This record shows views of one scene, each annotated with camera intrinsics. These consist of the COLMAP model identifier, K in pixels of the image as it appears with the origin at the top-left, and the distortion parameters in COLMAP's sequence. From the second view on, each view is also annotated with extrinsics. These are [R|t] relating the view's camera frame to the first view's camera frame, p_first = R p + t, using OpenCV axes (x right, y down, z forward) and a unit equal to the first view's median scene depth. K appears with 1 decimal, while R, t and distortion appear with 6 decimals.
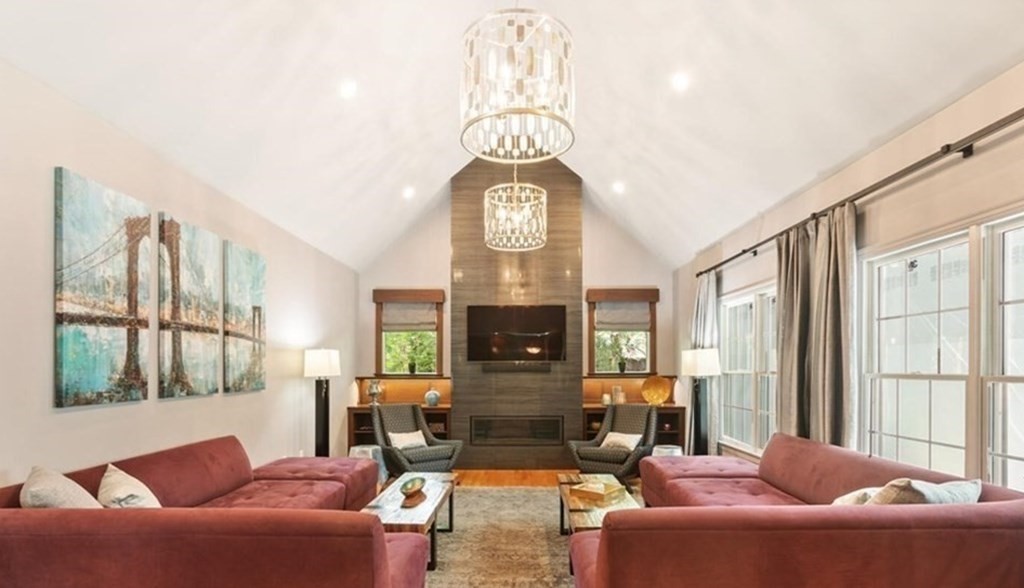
lens RADIAL K [[507.0, 0, 508.3], [0, 507.0, 360.0], [0, 0, 1]] dist [-0.001276, -0.000160]
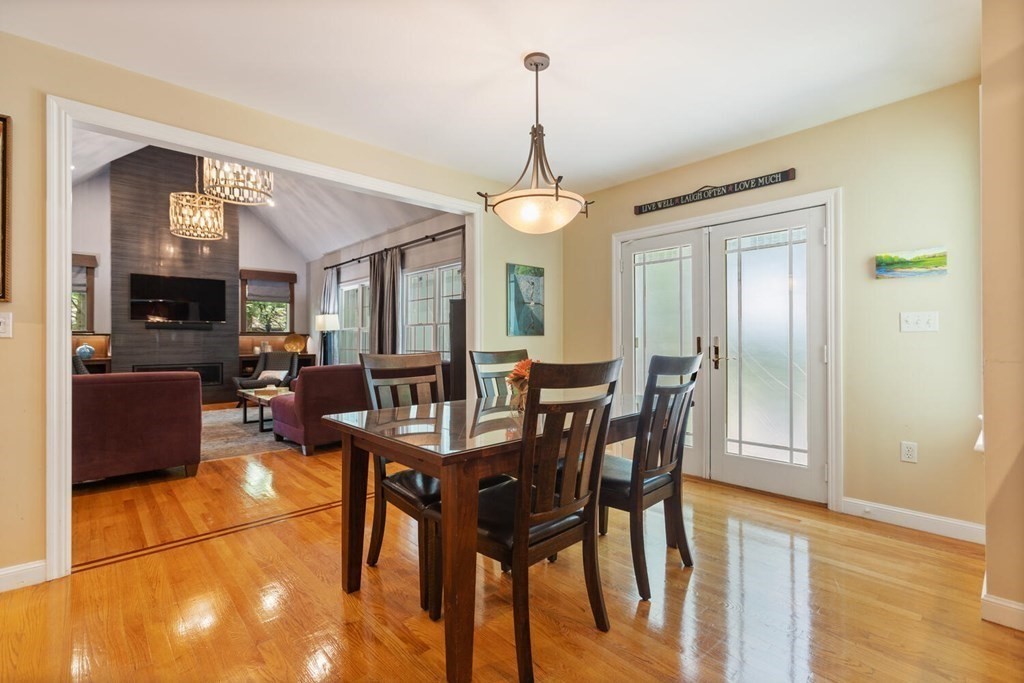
lens RADIAL K [[464.1, 0, 511.5], [0, 464.1, 334.1], [0, 0, 1]] dist [-0.001365, 0.000359]
pose [[0.721249, 0.007072, 0.692639, -0.190548], [-0.003638, 0.999973, -0.006421, 0.040064], [-0.692666, 0.002111, 0.721256, -0.409863]]
